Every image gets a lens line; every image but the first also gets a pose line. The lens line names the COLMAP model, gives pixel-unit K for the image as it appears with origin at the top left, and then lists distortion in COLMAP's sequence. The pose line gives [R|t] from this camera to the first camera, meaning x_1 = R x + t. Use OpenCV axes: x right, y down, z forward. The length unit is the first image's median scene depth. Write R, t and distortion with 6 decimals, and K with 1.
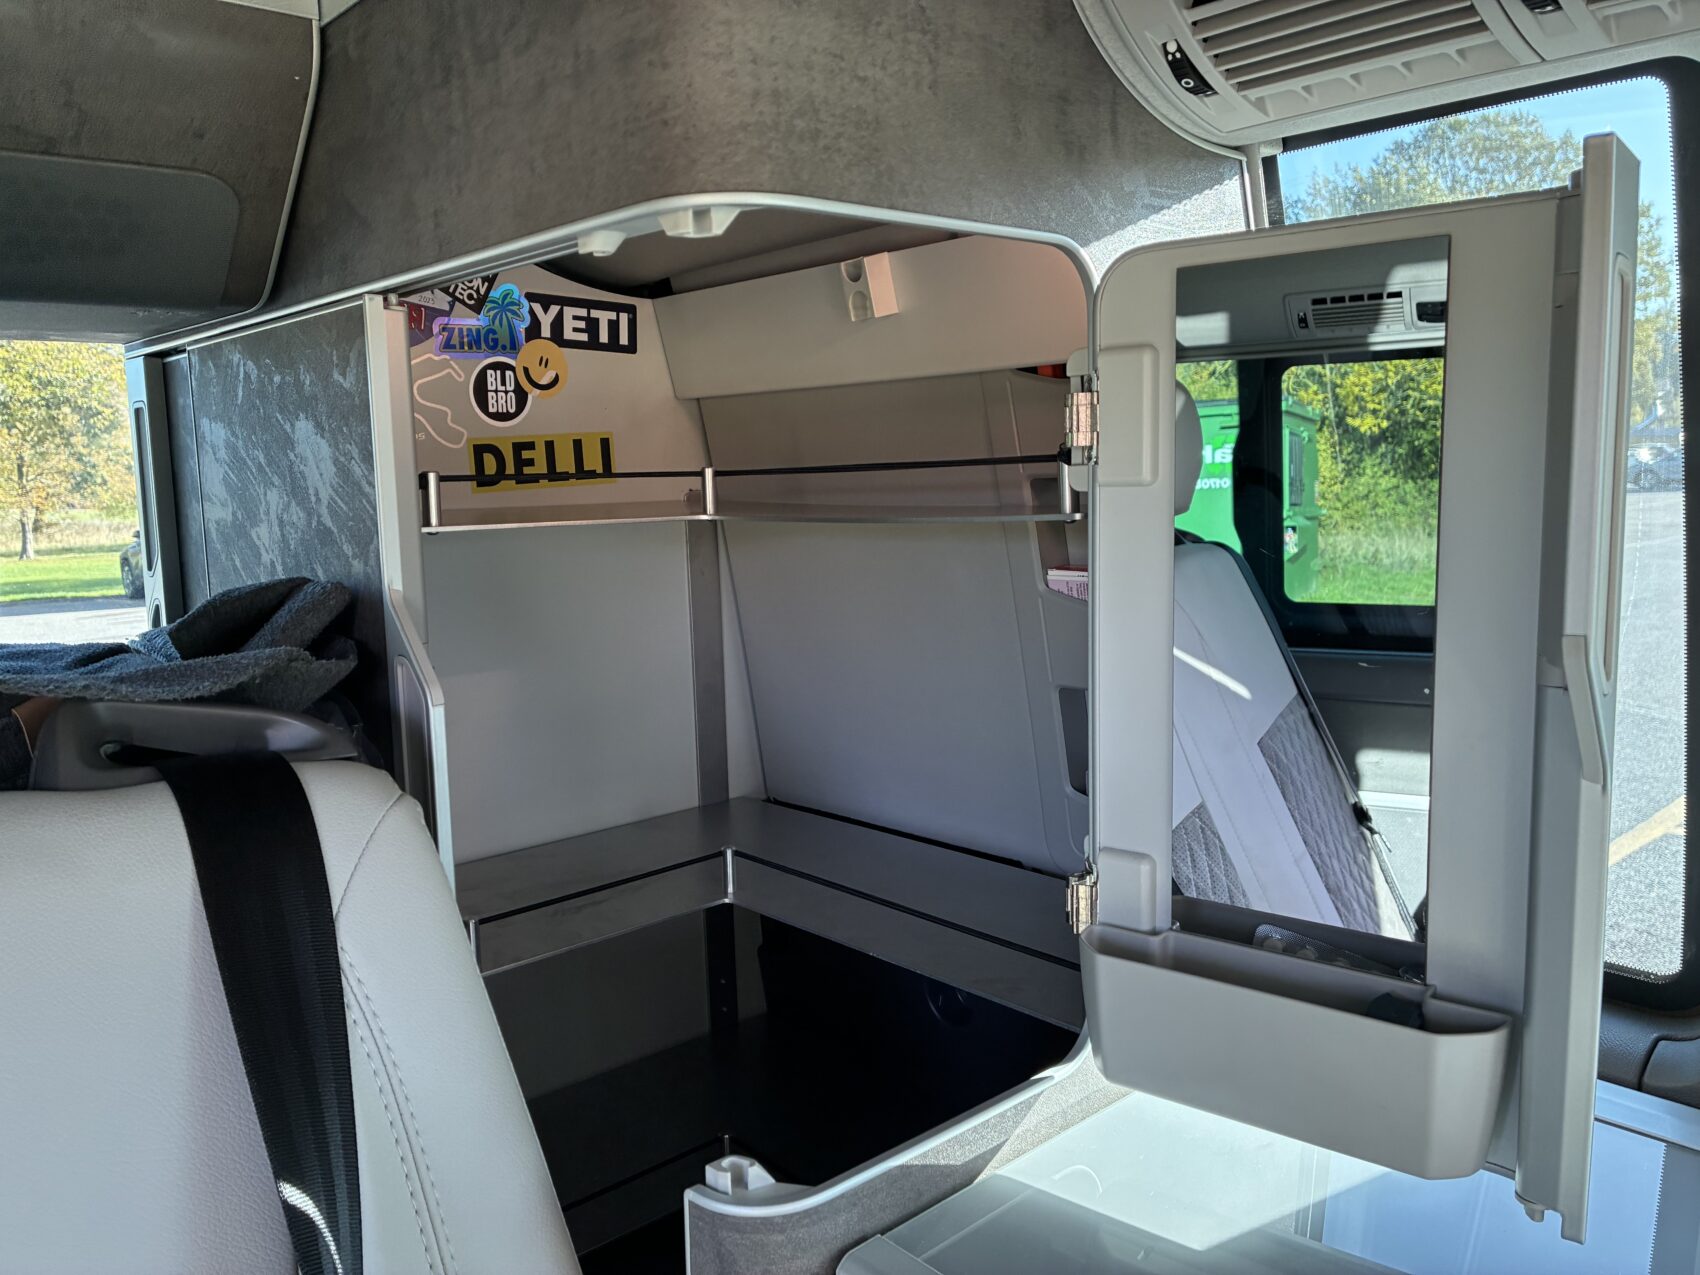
lens RADIAL K [[1290.5, 0, 850.0], [0, 1290.5, 637.5], [0, 0, 1]] dist [0.047385, -0.000604]
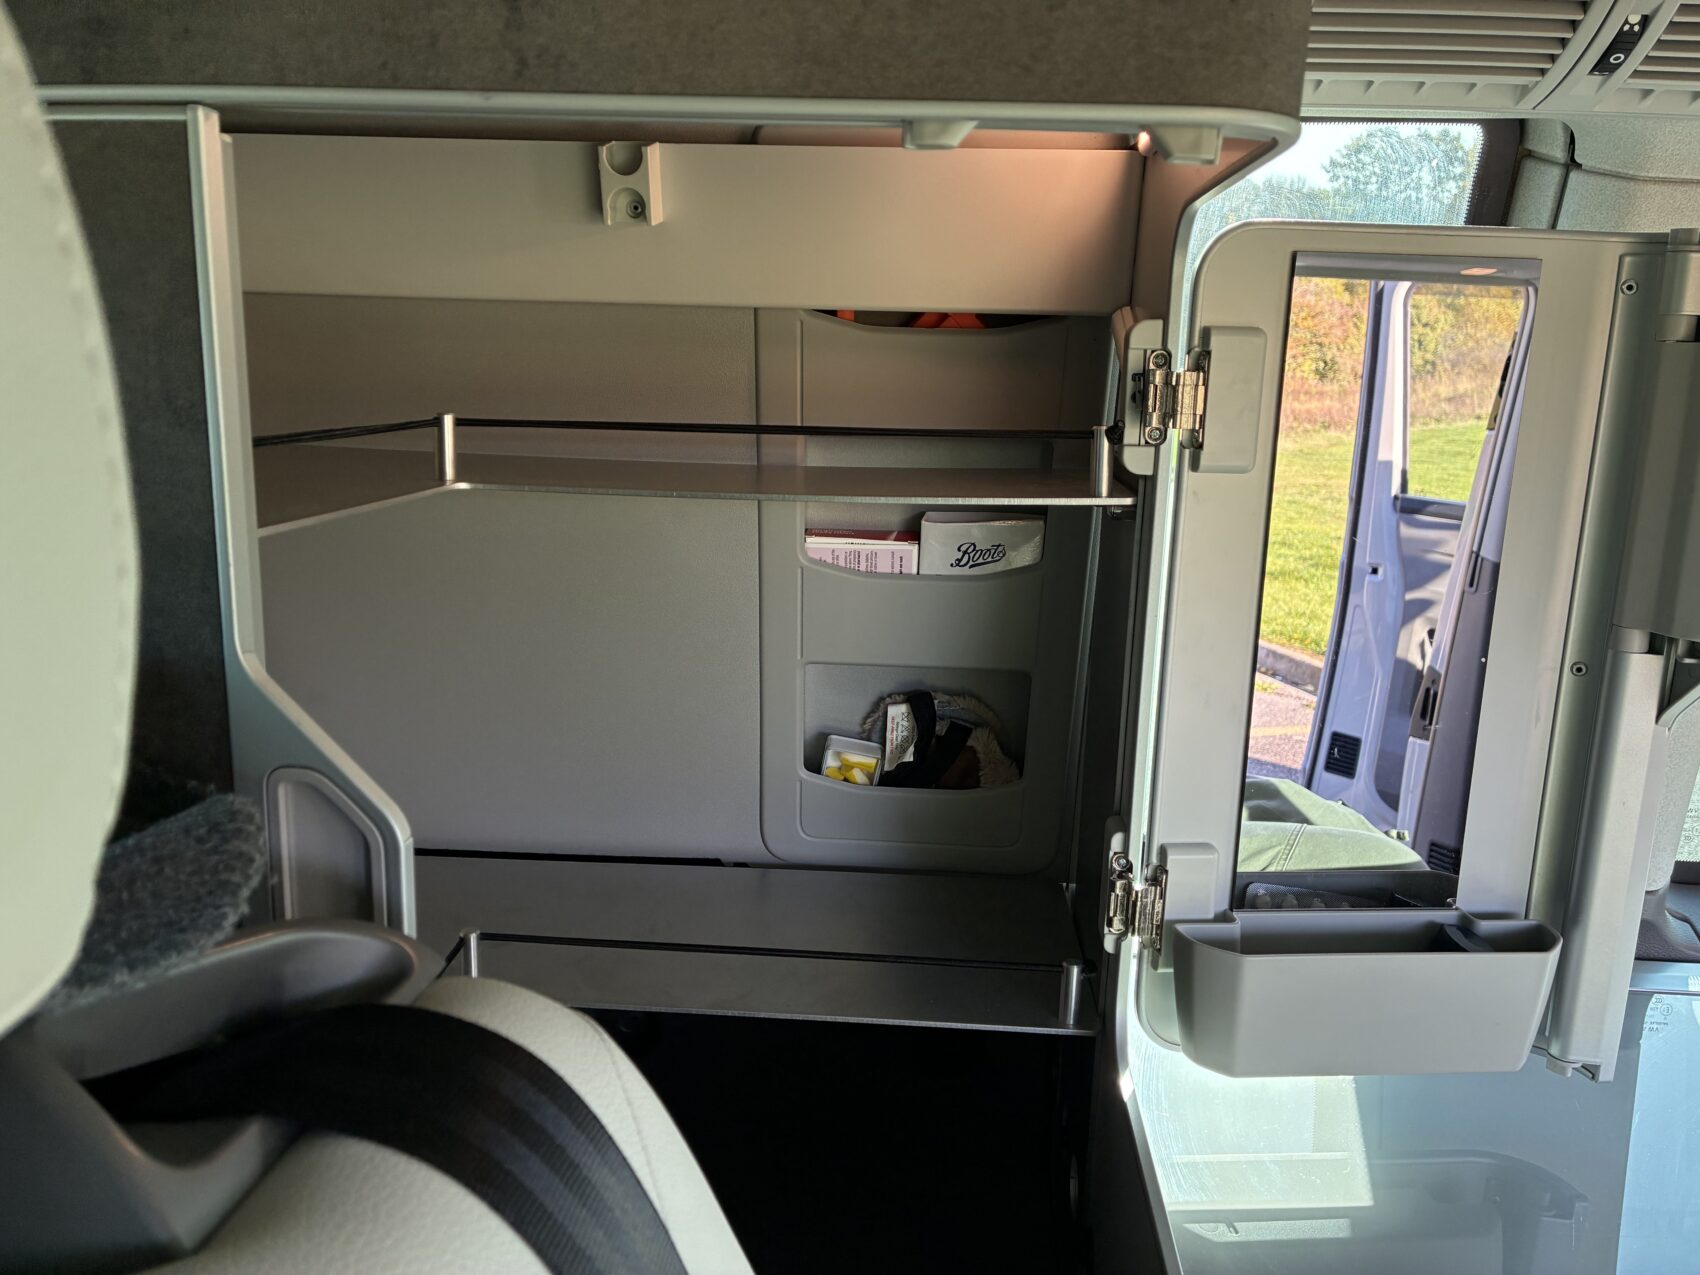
lens RADIAL K [[1290.5, 0, 850.0], [0, 1290.5, 637.5], [0, 0, 1]] dist [0.047385, -0.000604]
pose [[0.722690, -0.099232, 0.684011, -0.565165], [0.044328, 0.994257, 0.097406, -0.087878], [-0.689749, -0.040074, 0.722939, 0.422523]]
